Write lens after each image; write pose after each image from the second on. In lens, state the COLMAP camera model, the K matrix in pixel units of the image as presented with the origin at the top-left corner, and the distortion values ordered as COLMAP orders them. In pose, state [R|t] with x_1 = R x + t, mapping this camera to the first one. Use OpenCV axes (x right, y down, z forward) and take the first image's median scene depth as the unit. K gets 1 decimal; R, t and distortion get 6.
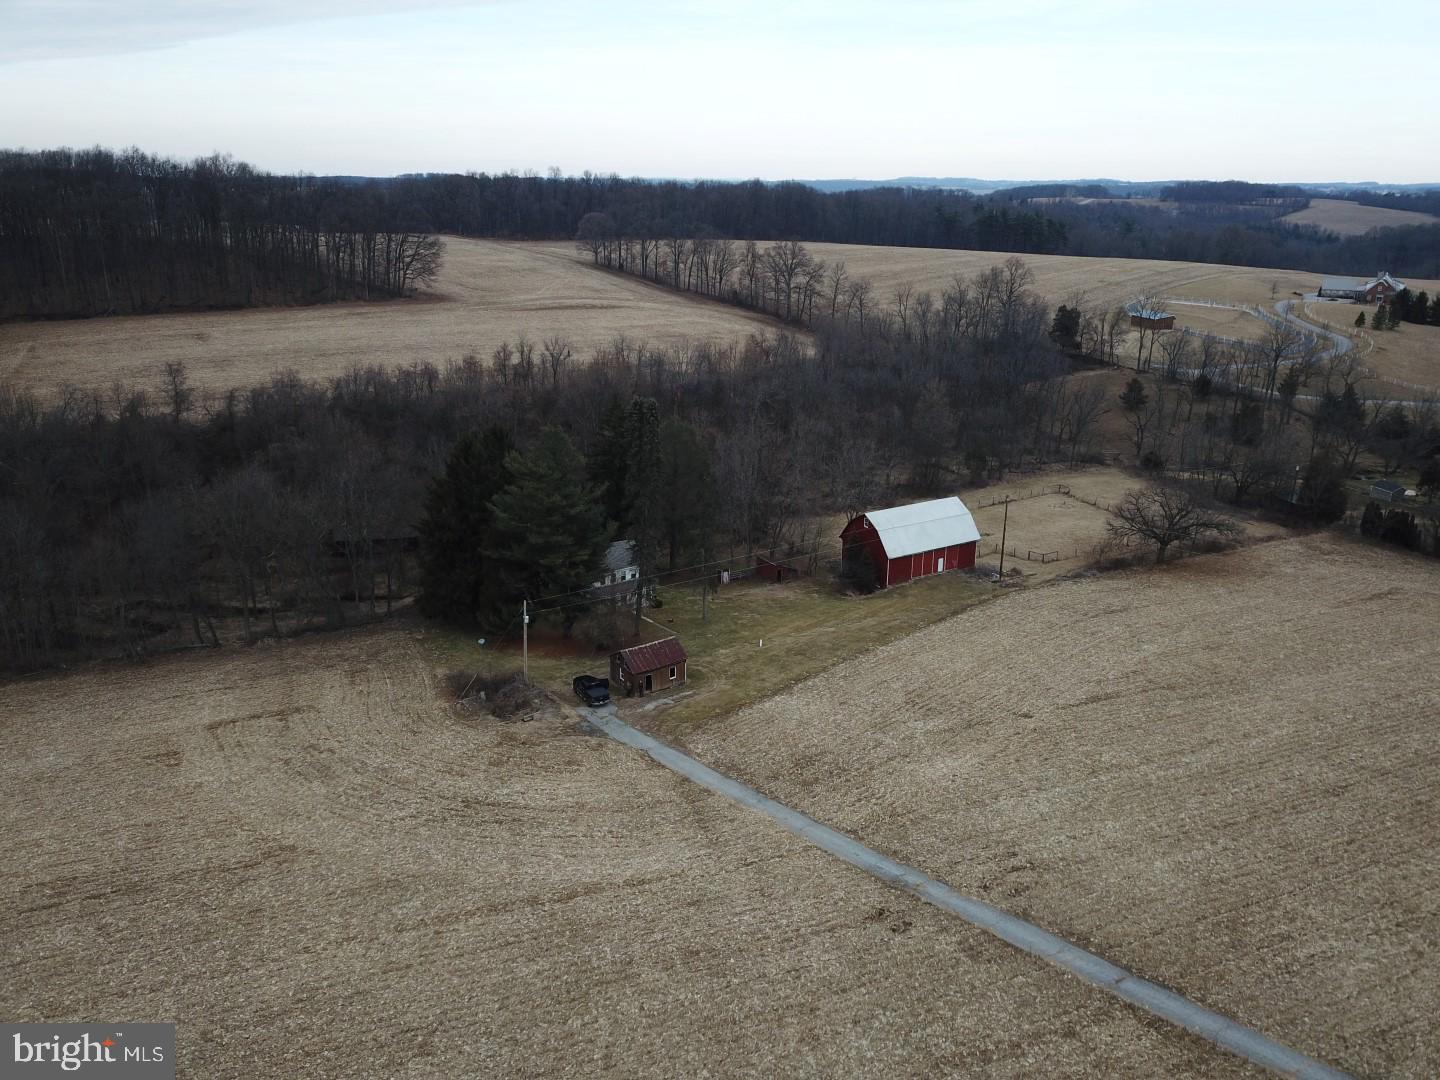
lens RADIAL K [[1090.8, 0, 708.7], [0, 1090.8, 545.2], [0, 0, 1]] dist [0.021976, -0.022270]
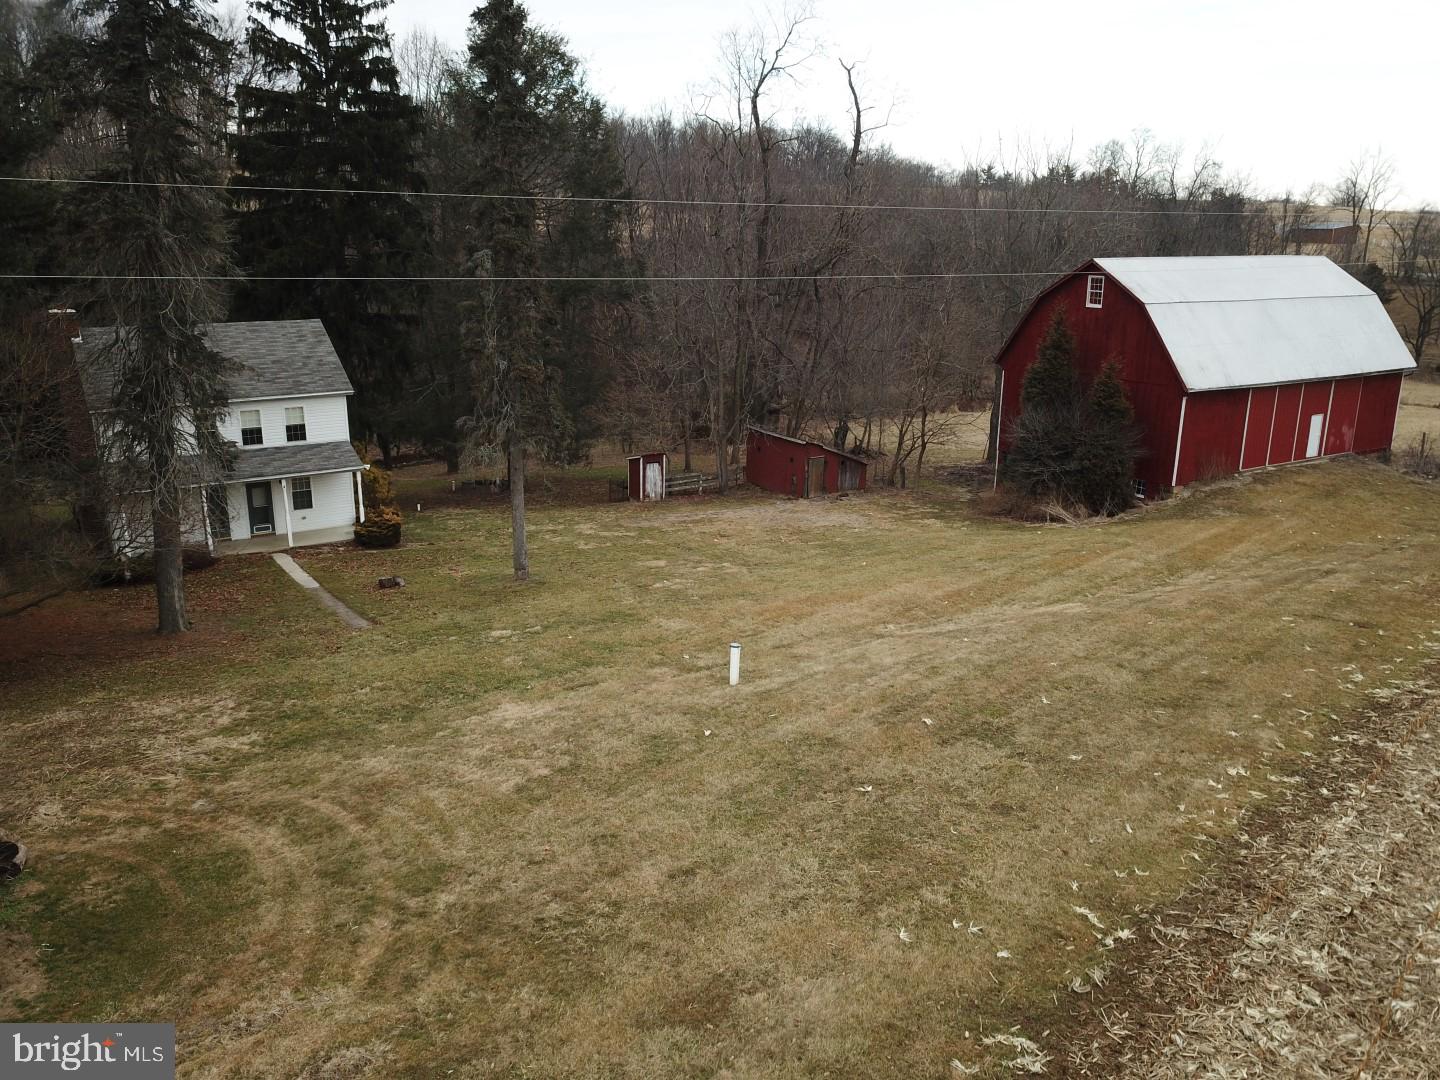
lens RADIAL K [[1090.8, 0, 710.3], [0, 1090.8, 543.8], [0, 0, 1]] dist [0.021976, -0.022270]
pose [[0.999890, 0.001930, -0.014691, 0.050669], [-0.002533, 0.999149, -0.041159, 0.083763], [0.014599, 0.041192, 0.999045, 0.888363]]
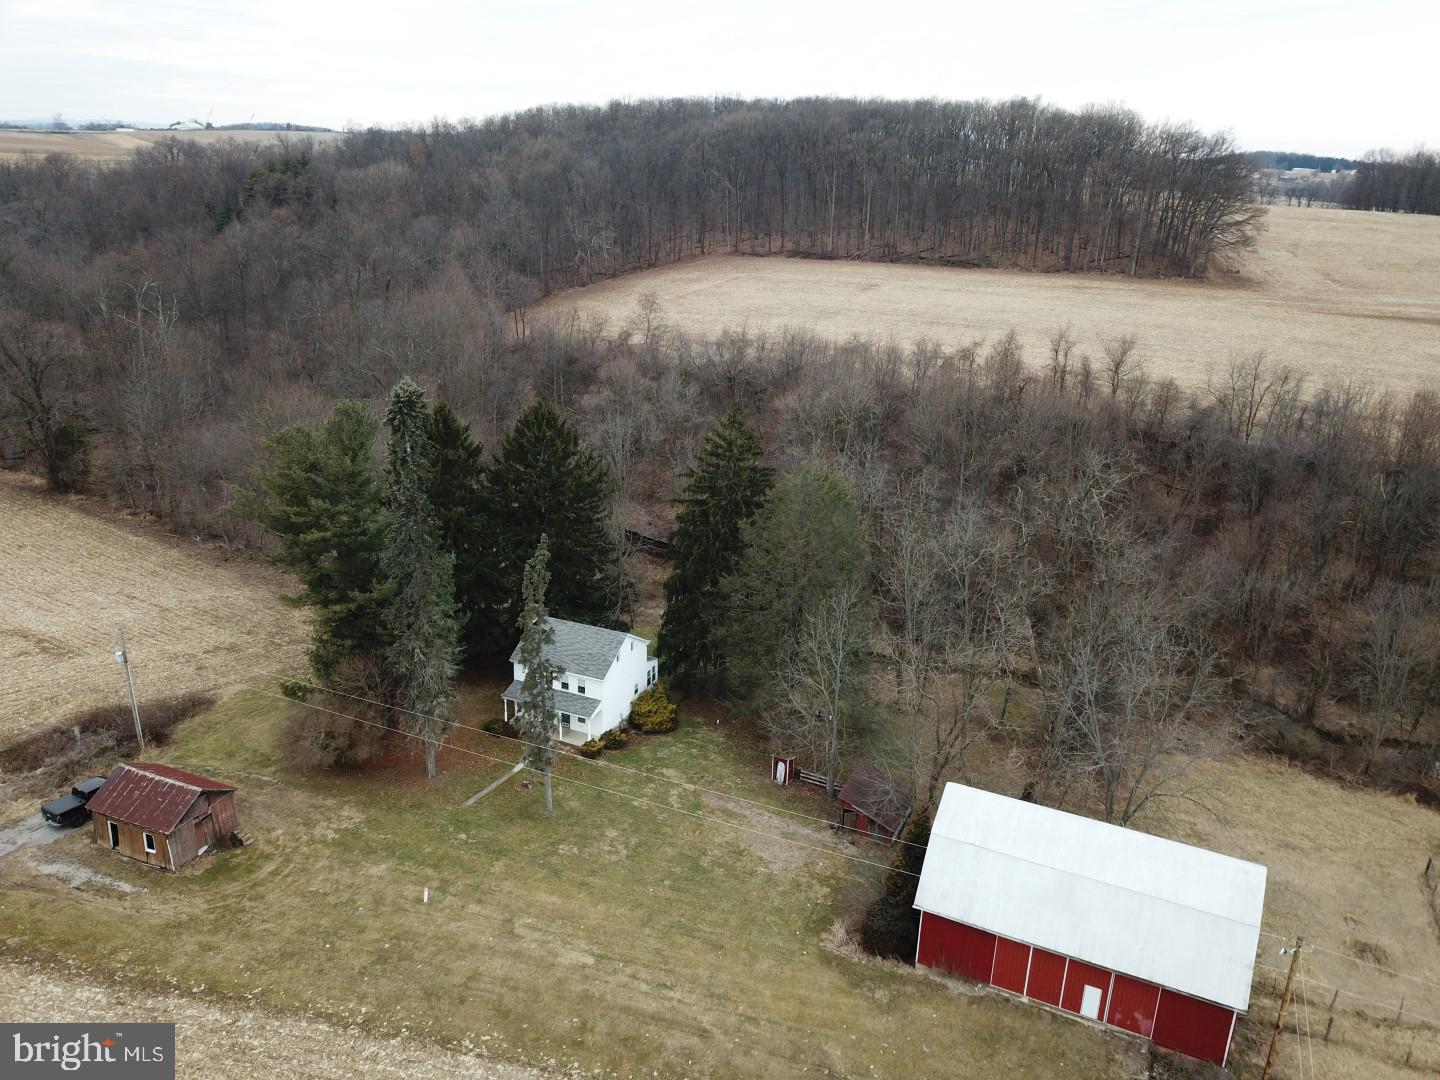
lens RADIAL K [[1090.8, 0, 712.4], [0, 1090.8, 532.6], [0, 0, 1]] dist [0.021976, -0.022270]
pose [[0.533910, 0.288966, -0.794631, 0.524290], [-0.289721, 0.945420, 0.149138, -0.205124], [0.794356, 0.150595, 0.588489, 0.848622]]
